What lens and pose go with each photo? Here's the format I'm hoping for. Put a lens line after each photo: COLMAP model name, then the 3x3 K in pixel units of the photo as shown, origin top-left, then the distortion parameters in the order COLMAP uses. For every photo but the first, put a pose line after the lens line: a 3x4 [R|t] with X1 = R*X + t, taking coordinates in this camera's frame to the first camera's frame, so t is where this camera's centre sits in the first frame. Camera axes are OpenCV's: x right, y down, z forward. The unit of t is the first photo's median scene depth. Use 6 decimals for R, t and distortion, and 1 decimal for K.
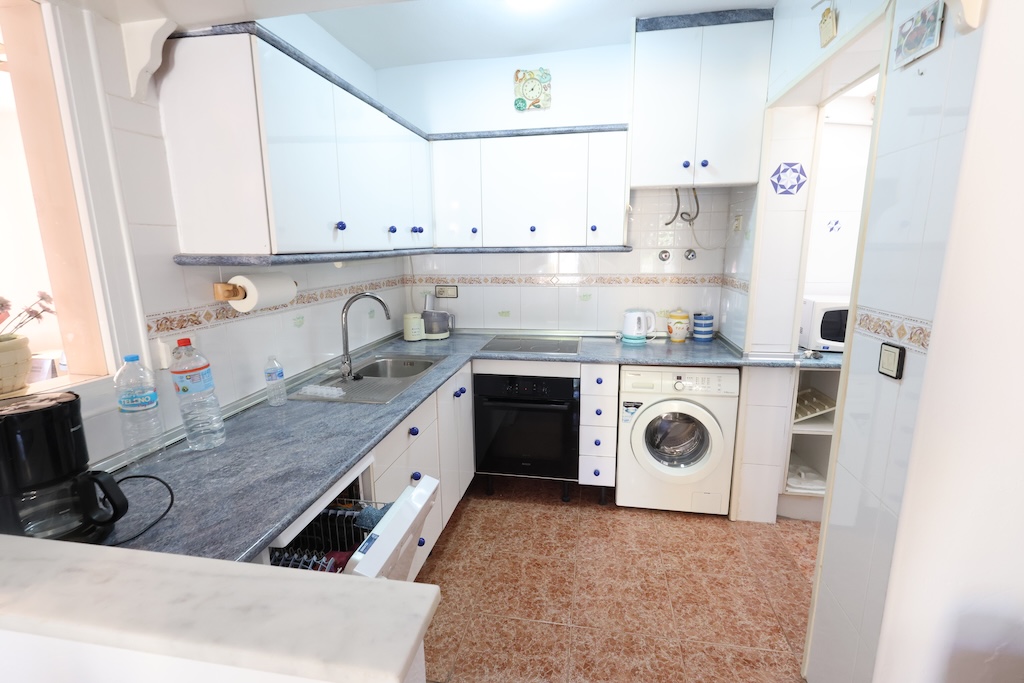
lens RADIAL K [[477.3, 0, 515.3], [0, 477.3, 343.1], [0, 0, 1]] dist [0.002077, 0.000444]
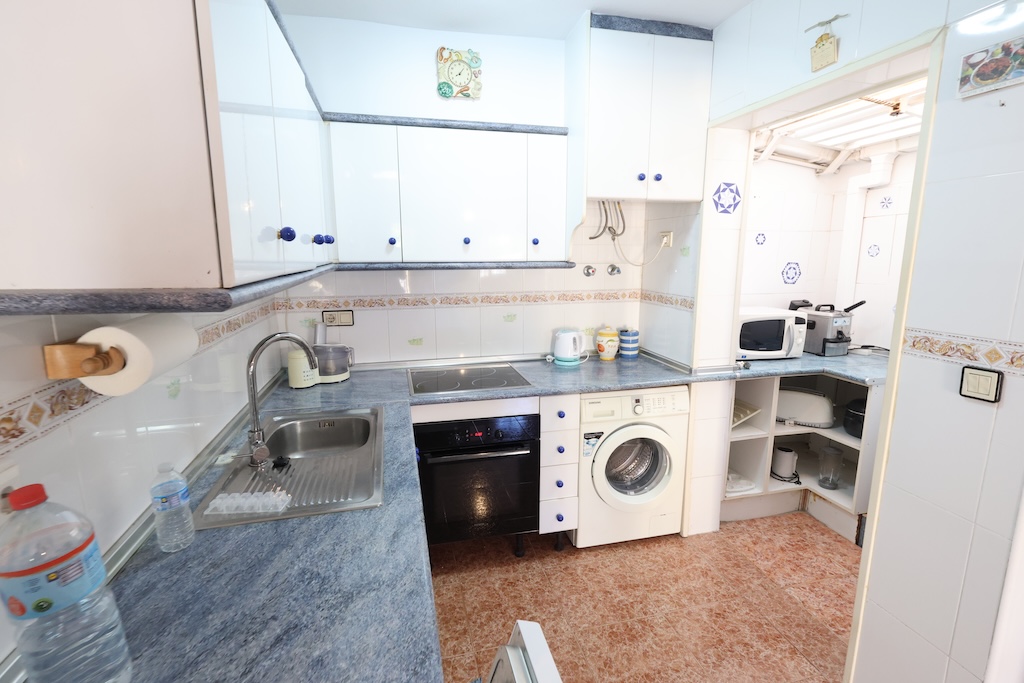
lens RADIAL K [[473.9, 0, 513.1], [0, 473.9, 340.4], [0, 0, 1]] dist [-0.001268, 0.000919]
pose [[0.913144, -0.065283, 0.402374, -0.243492], [0.073368, 0.997294, -0.004695, -0.058459], [-0.400979, 0.033808, 0.915463, 0.225867]]
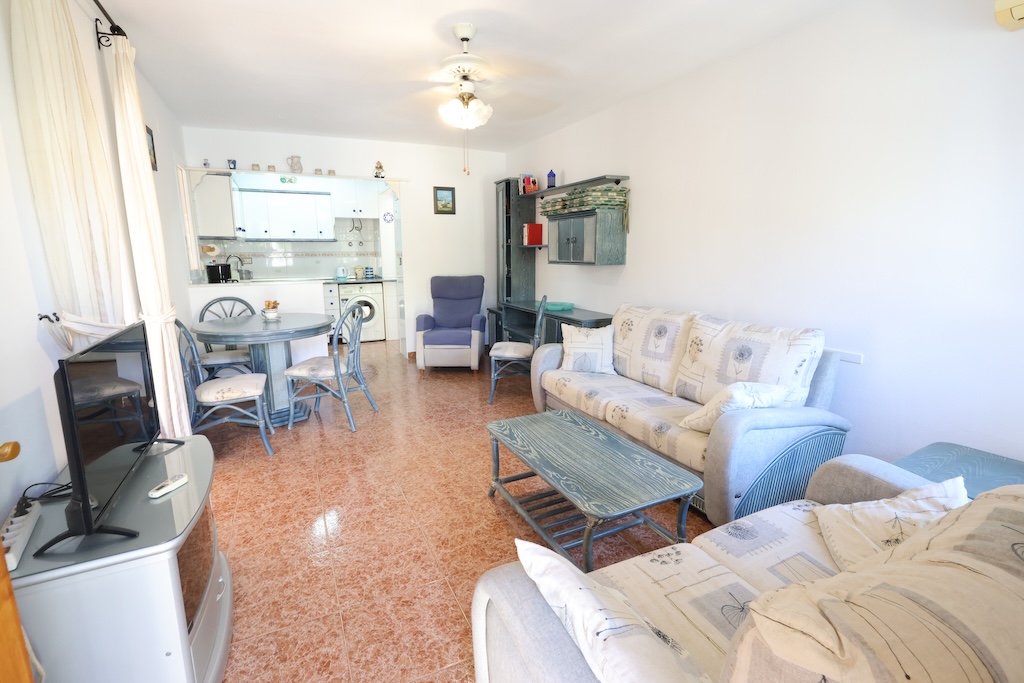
lens RADIAL K [[473.9, 0, 513.1], [0, 473.9, 340.4], [0, 0, 1]] dist [-0.001268, 0.000919]
pose [[0.811705, -0.101570, 0.575168, -0.517283], [0.111530, 0.993597, 0.018063, 0.402715], [-0.573320, 0.049487, 0.817836, -1.626784]]
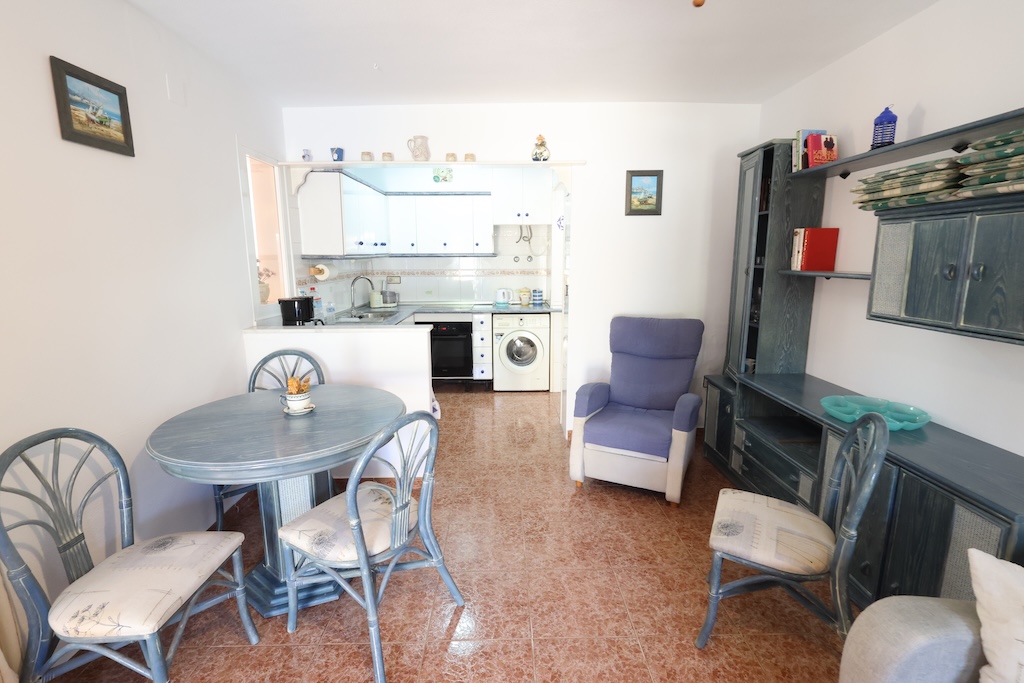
lens RADIAL K [[473.9, 0, 513.1], [0, 473.9, 340.4], [0, 0, 1]] dist [-0.001268, 0.000919]
pose [[0.980793, -0.027036, 0.193169, -0.073461], [0.031637, 0.999284, -0.020774, 0.192887], [-0.192469, 0.026486, 0.980946, -0.902181]]
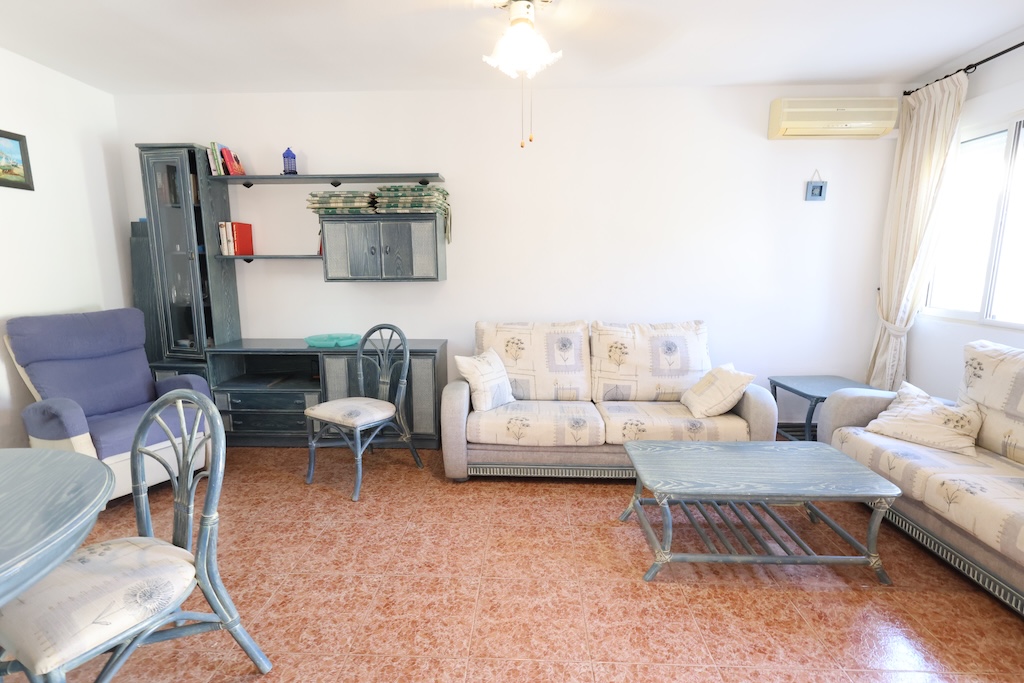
lens RADIAL K [[468.8, 0, 510.9], [0, 468.8, 339.5], [0, 0, 1]] dist [-0.001993, -0.000036]
pose [[-0.135495, -0.143722, 0.980299, -0.665998], [0.200836, 0.964898, 0.169223, 0.196272], [-0.970209, 0.219808, -0.101874, -0.563549]]
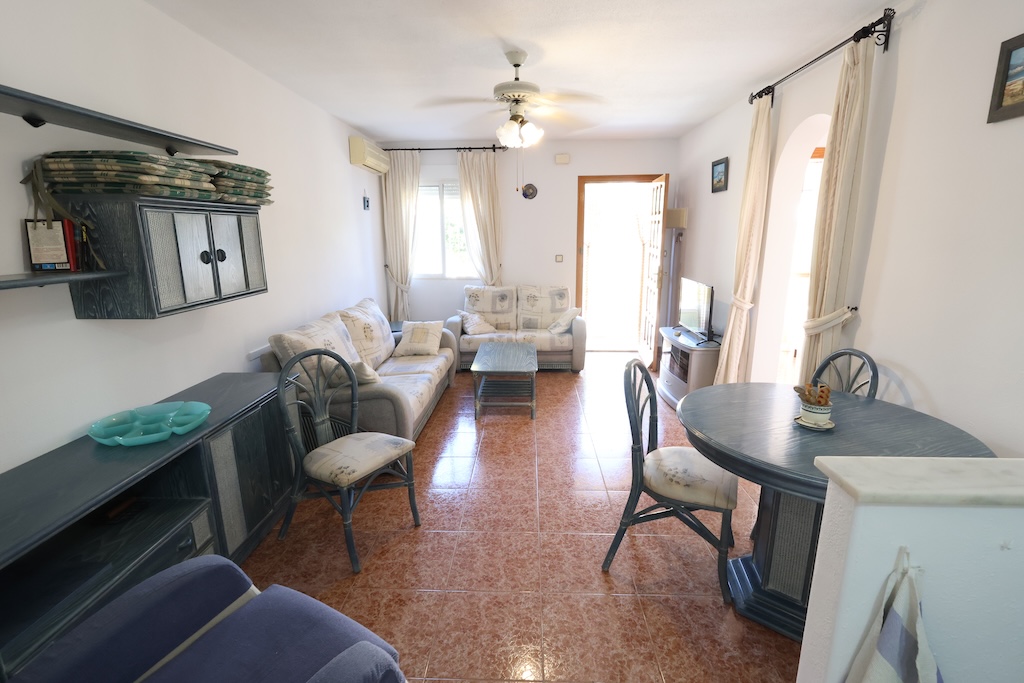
lens RADIAL K [[473.9, 0, 513.1], [0, 473.9, 340.4], [0, 0, 1]] dist [-0.001268, 0.000919]
pose [[-0.990014, 0.050116, -0.131764, 0.232217], [-0.008552, 0.911605, 0.410978, -0.102114], [0.140713, 0.408001, -0.902073, 0.474912]]
